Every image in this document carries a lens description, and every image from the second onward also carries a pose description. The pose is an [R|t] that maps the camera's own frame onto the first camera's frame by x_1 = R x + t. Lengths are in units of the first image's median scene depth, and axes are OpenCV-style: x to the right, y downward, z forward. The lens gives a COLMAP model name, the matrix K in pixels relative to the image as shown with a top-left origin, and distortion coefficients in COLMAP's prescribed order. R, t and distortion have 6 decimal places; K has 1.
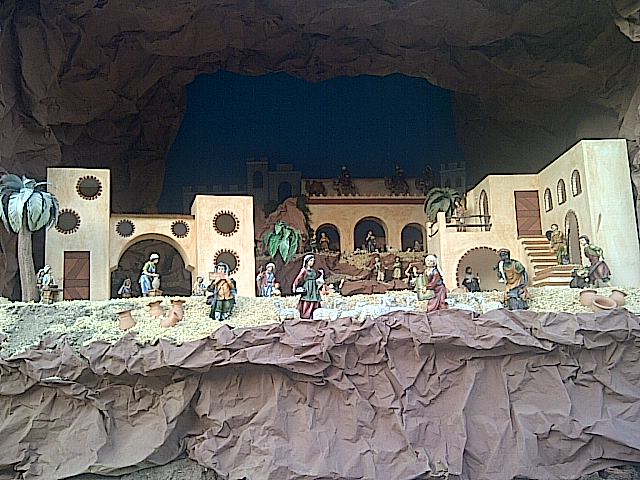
lens RADIAL K [[665.5, 0, 317.5], [0, 665.5, 242.4], [0, 0, 1]] dist [-0.011254, 0.000000]
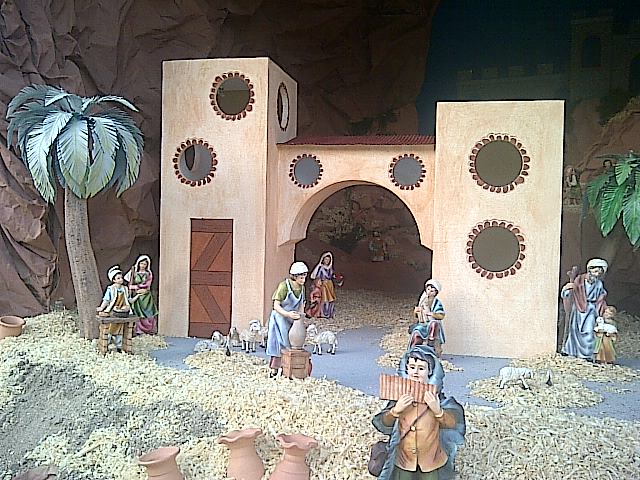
lens RADIAL K [[661.3, 0, 314.5], [0, 661.3, 244.6], [0, 0, 1]] dist [-0.016379, 0.000000]
pose [[0.879371, 0.077549, -0.469779, -0.031044], [0.016208, 0.981200, 0.192312, -0.062629], [0.475861, -0.176728, 0.861582, 0.531219]]
